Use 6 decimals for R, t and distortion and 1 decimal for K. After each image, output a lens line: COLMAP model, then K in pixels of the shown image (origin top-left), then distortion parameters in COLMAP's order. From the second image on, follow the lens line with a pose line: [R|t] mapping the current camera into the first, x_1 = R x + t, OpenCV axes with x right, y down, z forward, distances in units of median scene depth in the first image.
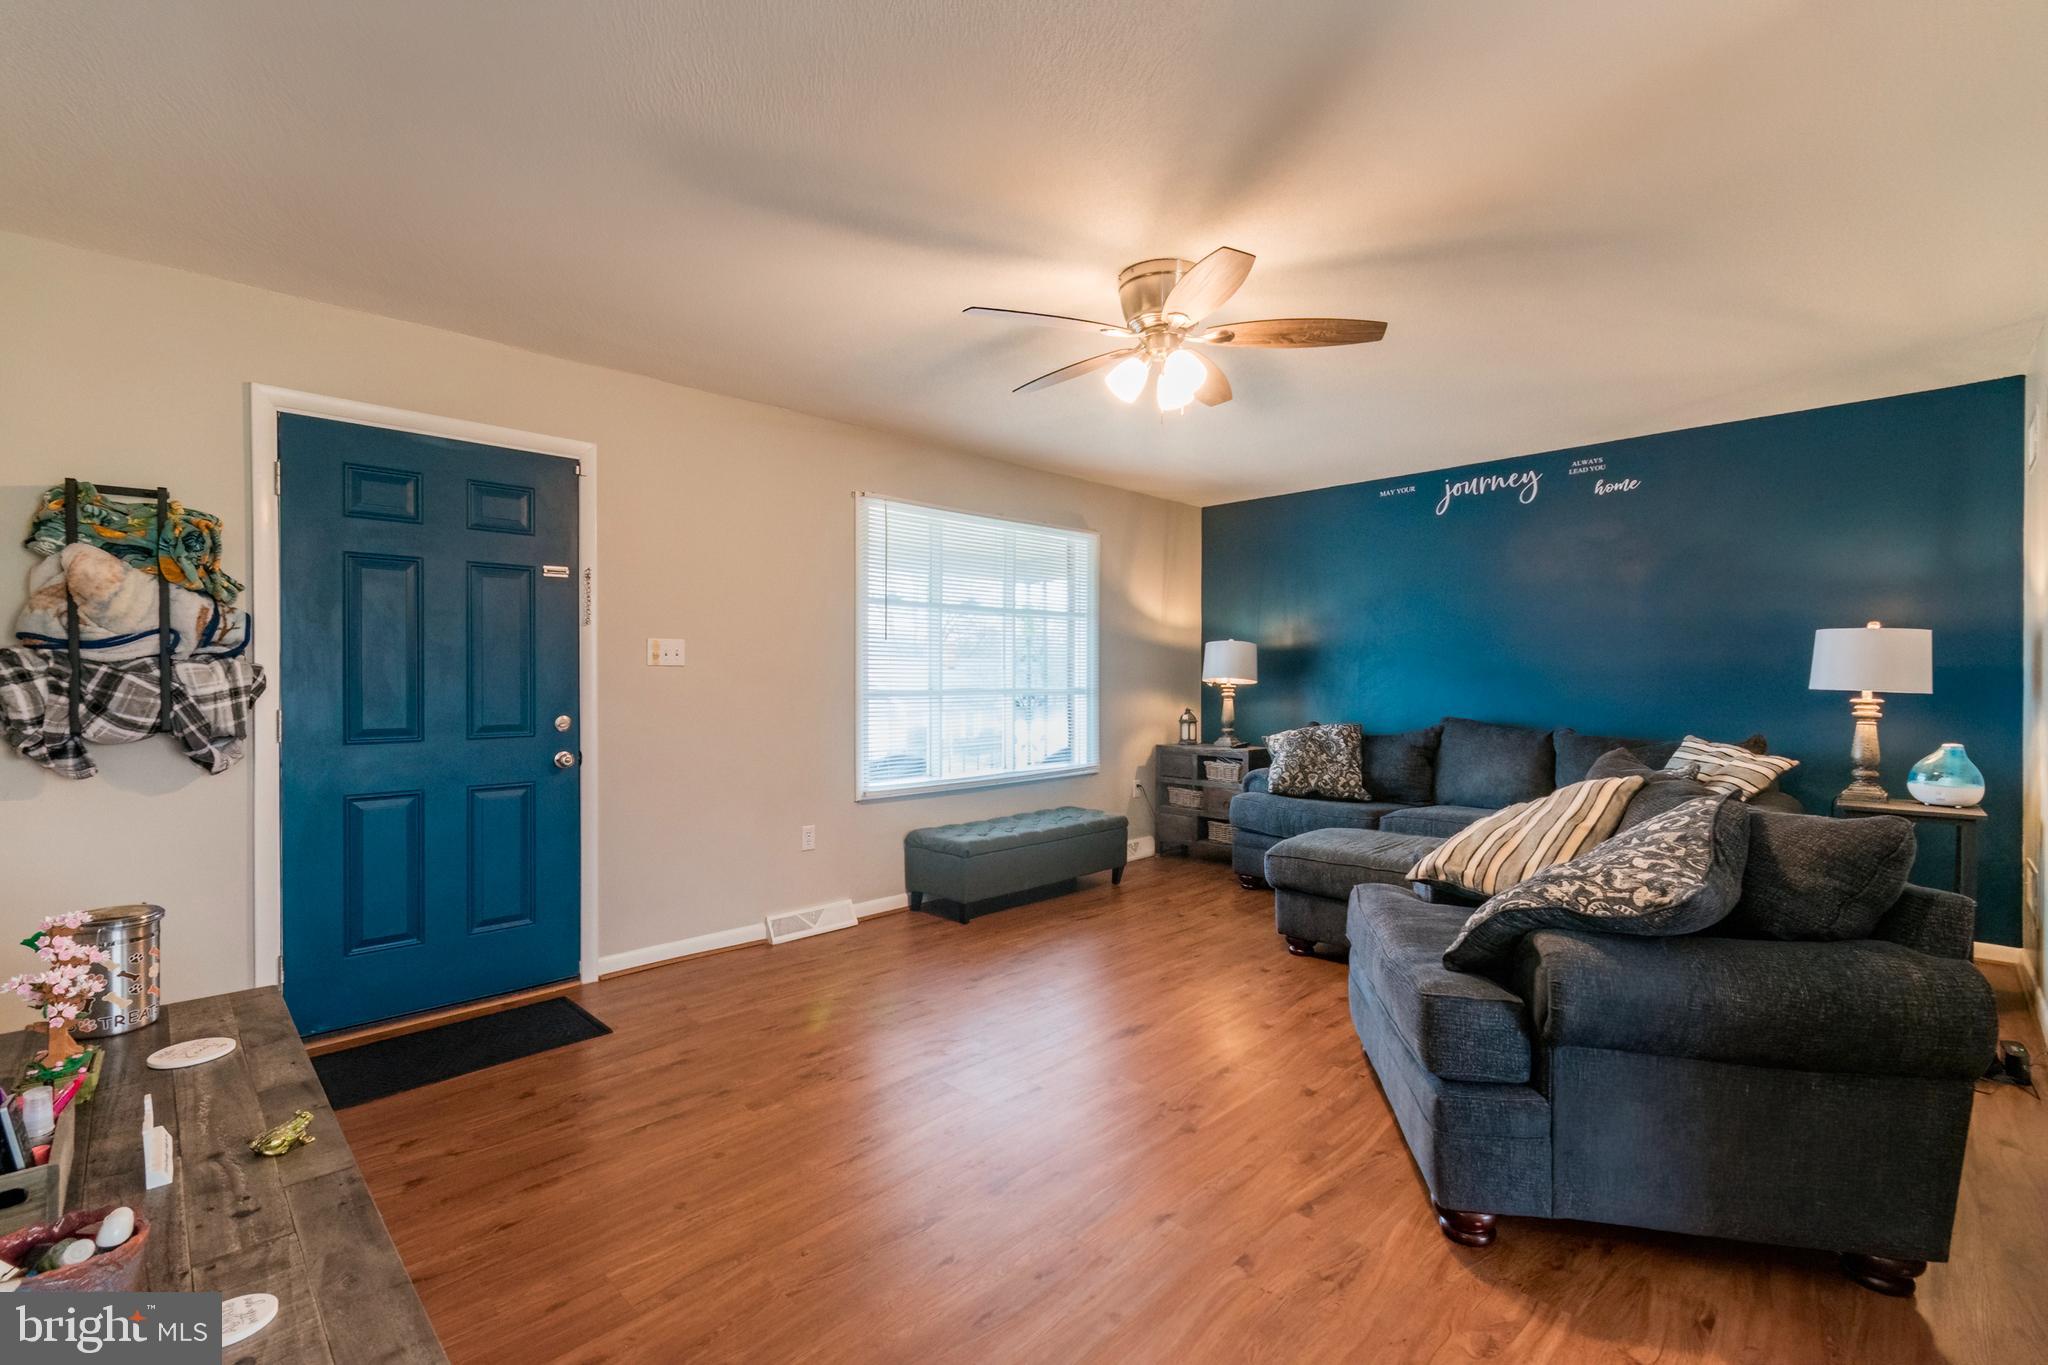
lens RADIAL K [[909.3, 0, 1022.4], [0, 909.3, 681.8], [0, 0, 1]] dist [0.004610, -0.000990]
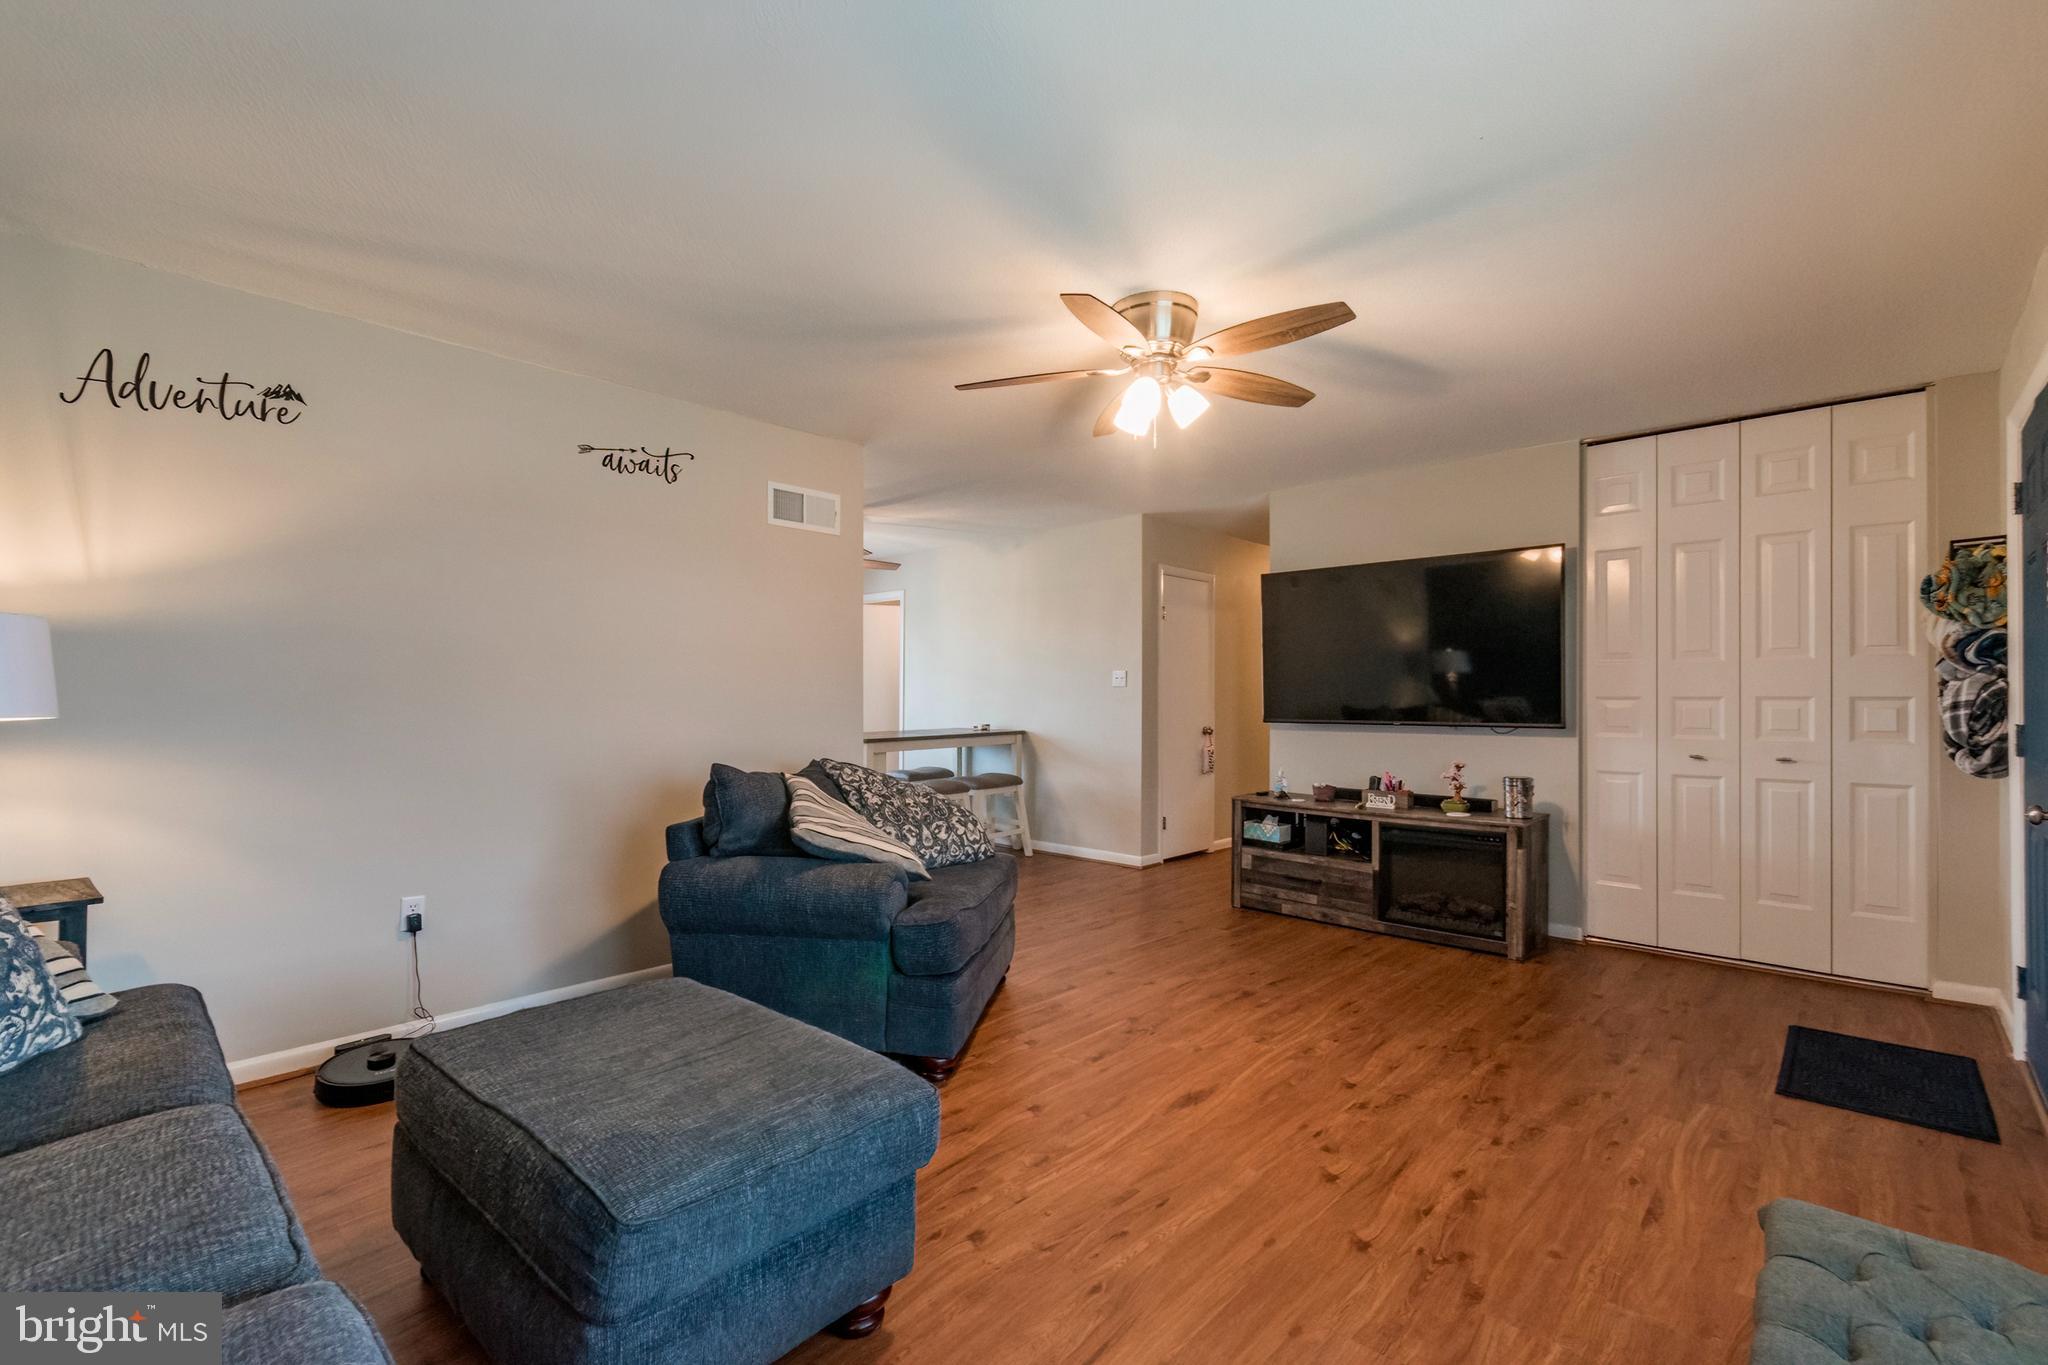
lens RADIAL K [[909.3, 0, 1018.8], [0, 909.3, 674.6], [0, 0, 1]] dist [0.004610, -0.000990]
pose [[-0.999469, 0.001642, -0.032549, 0.207848], [0.002119, 0.999891, -0.014617, -0.007113], [0.032521, -0.014678, -0.999363, 1.237830]]
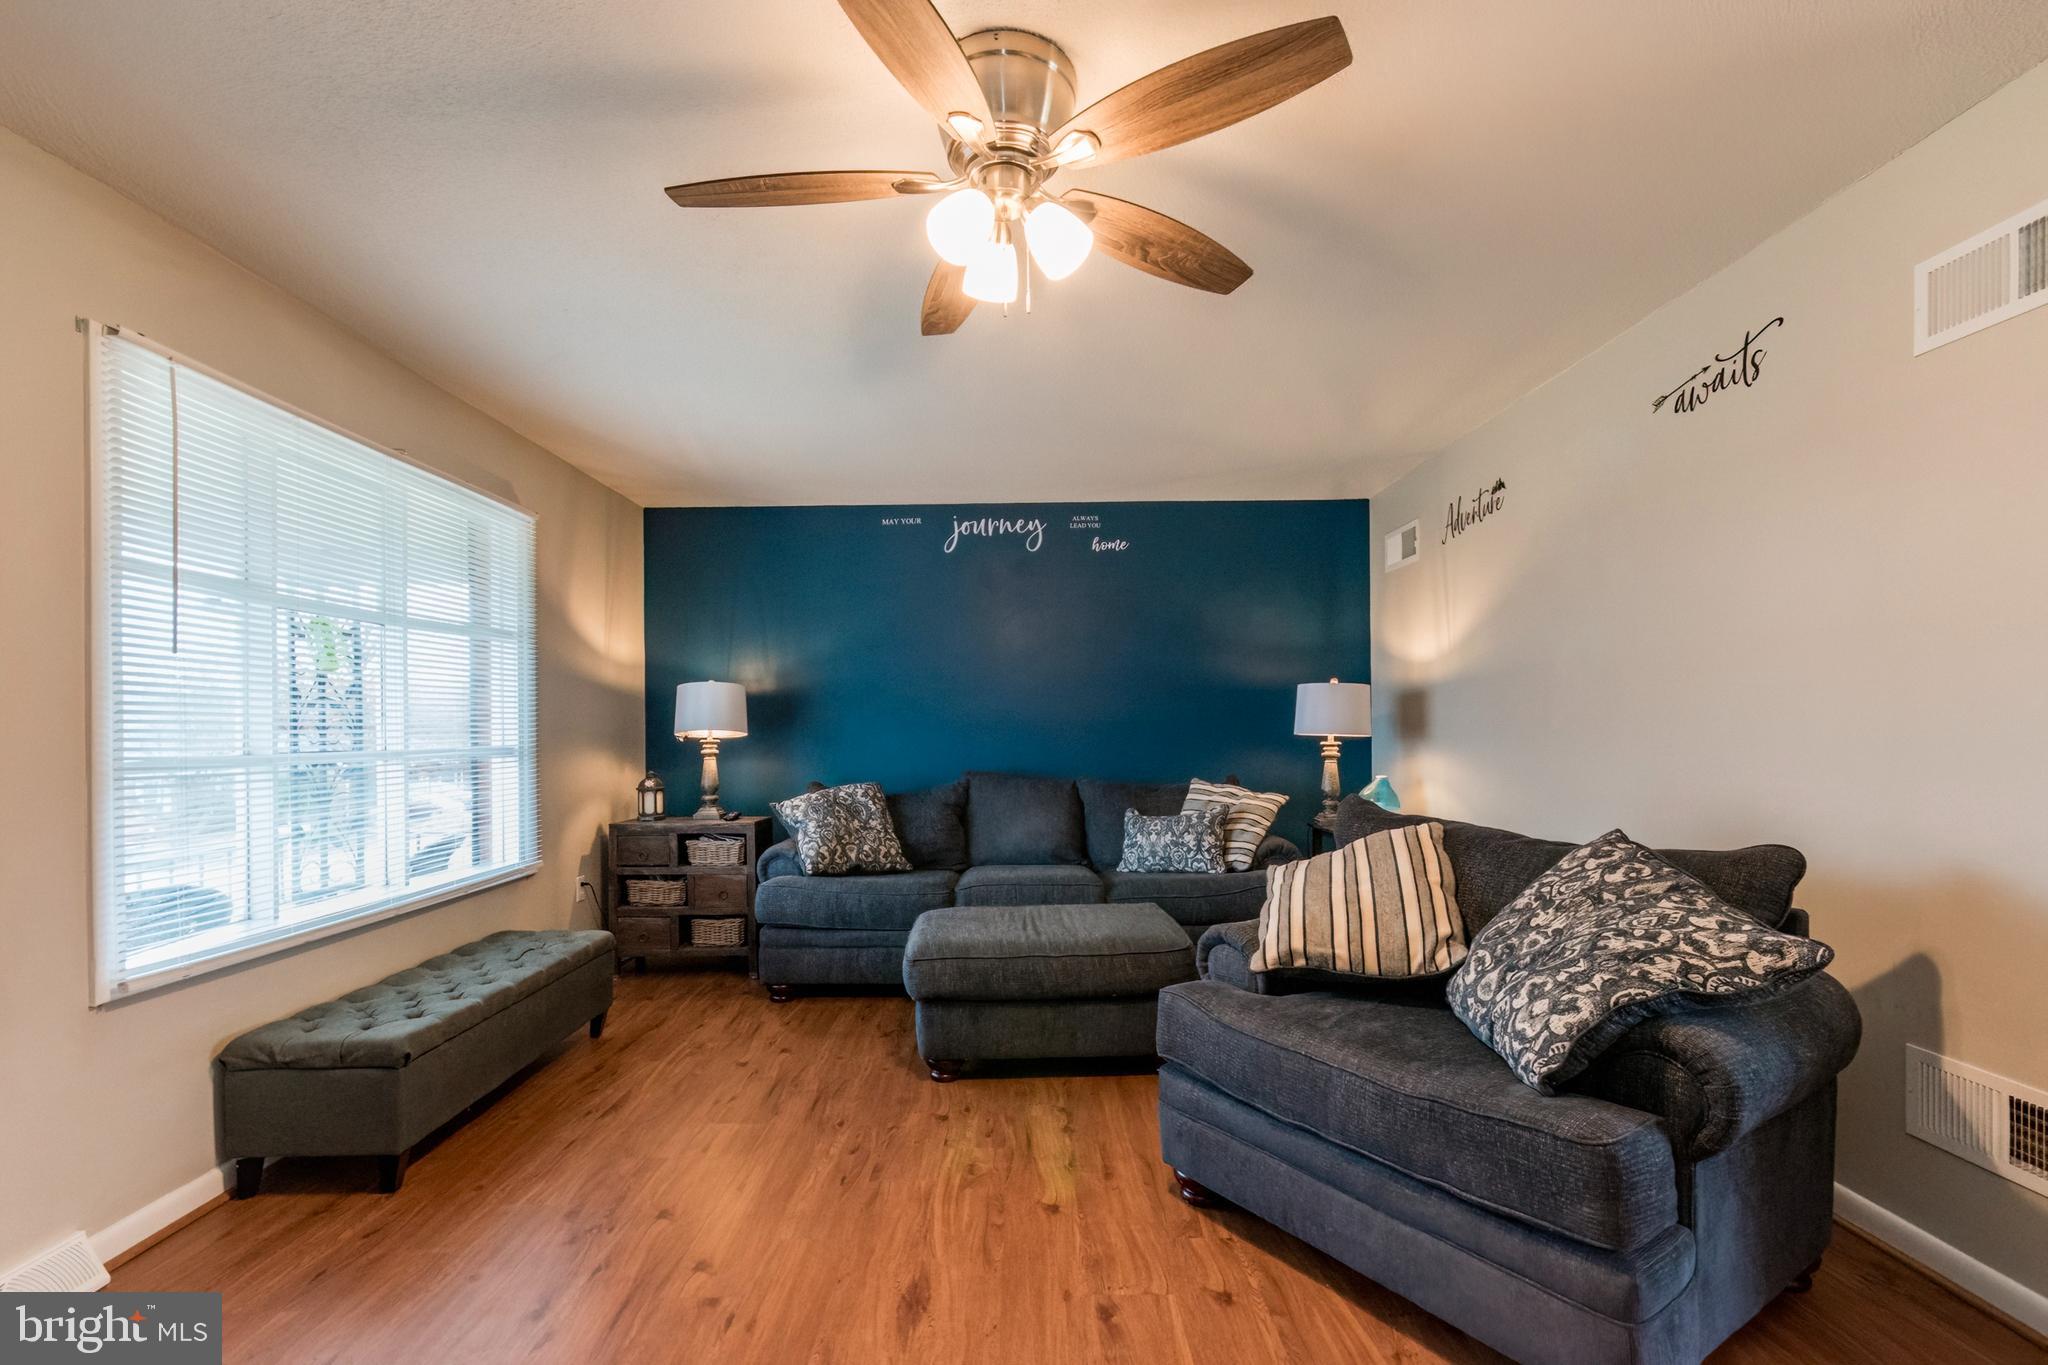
lens RADIAL K [[909.3, 0, 1022.0], [0, 909.3, 729.4], [0, 0, 1]] dist [0.004610, -0.000990]
pose [[0.704407, -0.005557, 0.709775, -0.171957], [0.012174, 0.999917, -0.004253, 0.001984], [-0.709692, 0.011637, 0.704416, 0.339346]]
